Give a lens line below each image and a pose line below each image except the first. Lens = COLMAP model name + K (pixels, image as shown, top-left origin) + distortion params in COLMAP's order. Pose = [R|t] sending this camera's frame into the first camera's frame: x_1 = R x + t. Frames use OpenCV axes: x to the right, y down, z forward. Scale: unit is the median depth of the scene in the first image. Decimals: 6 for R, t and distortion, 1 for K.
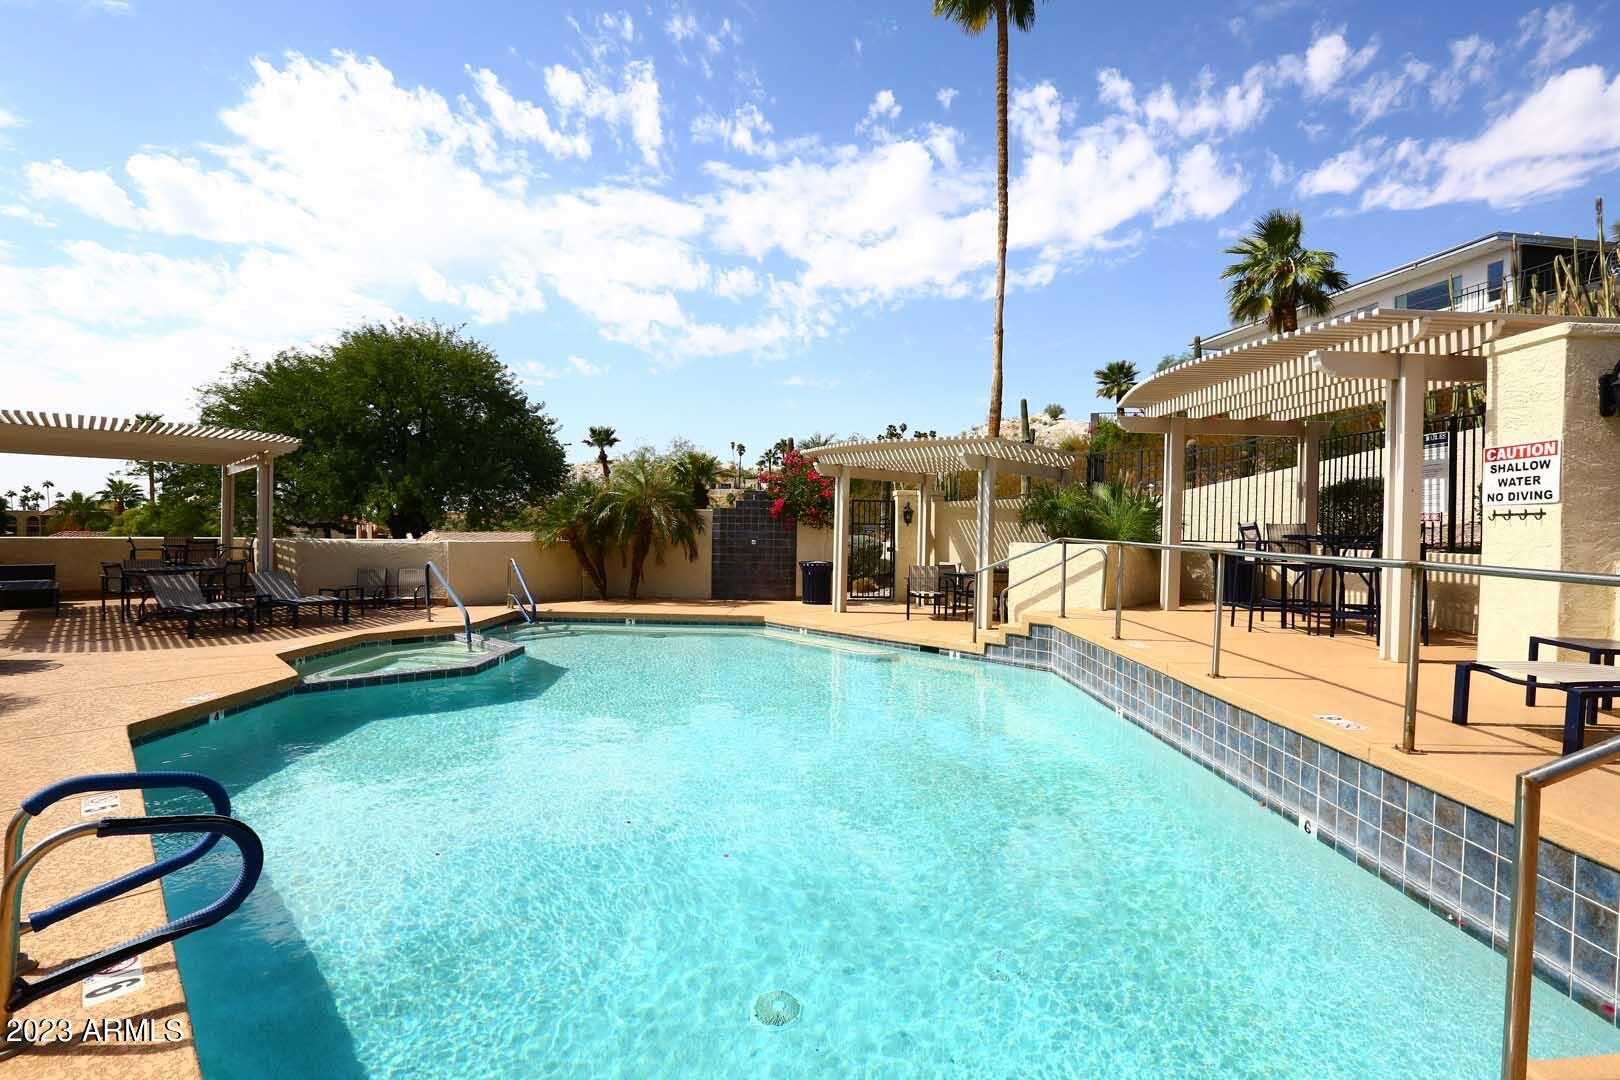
lens RADIAL K [[762.2, 0, 810.7], [0, 762.2, 534.5], [0, 0, 1]] dist [-0.030959, 0.018042]
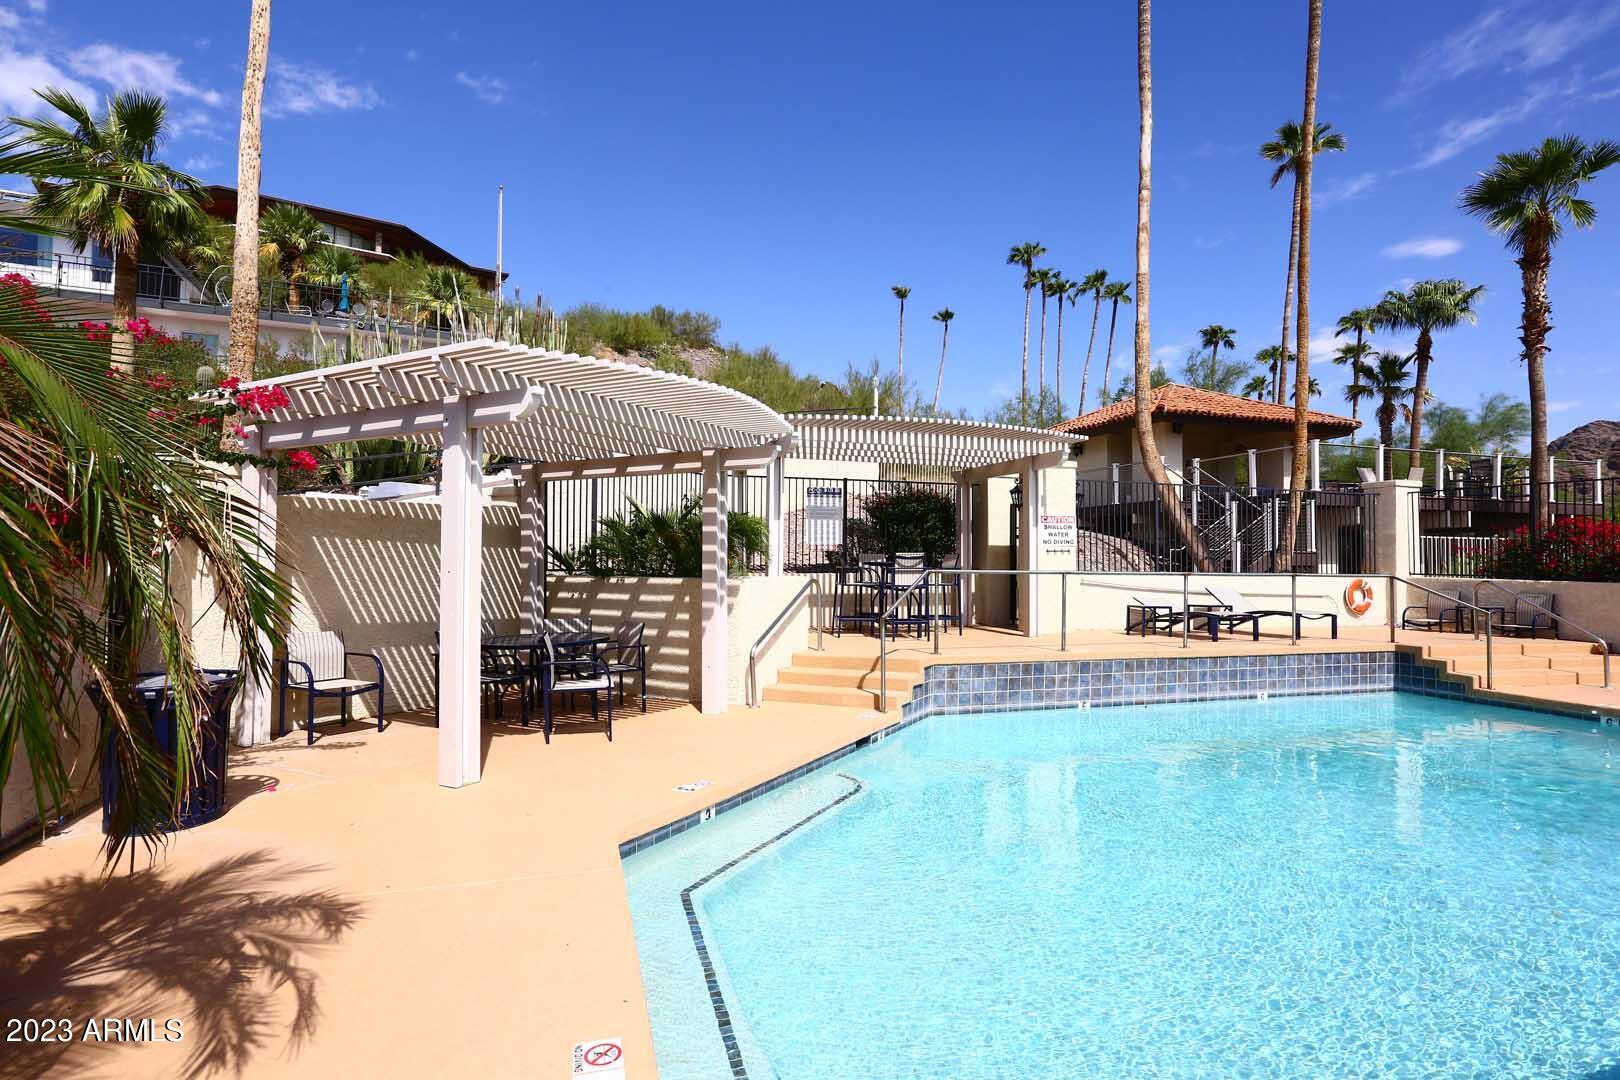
lens RADIAL K [[836.1, 0, 806.8], [0, 836.1, 536.5], [0, 0, 1]] dist [-0.053246, 0.039637]
pose [[-0.320243, 0.018927, 0.947146, -0.965590], [-0.002997, 0.999775, -0.020992, -0.017989], [-0.947331, -0.009562, -0.320114, 2.434426]]
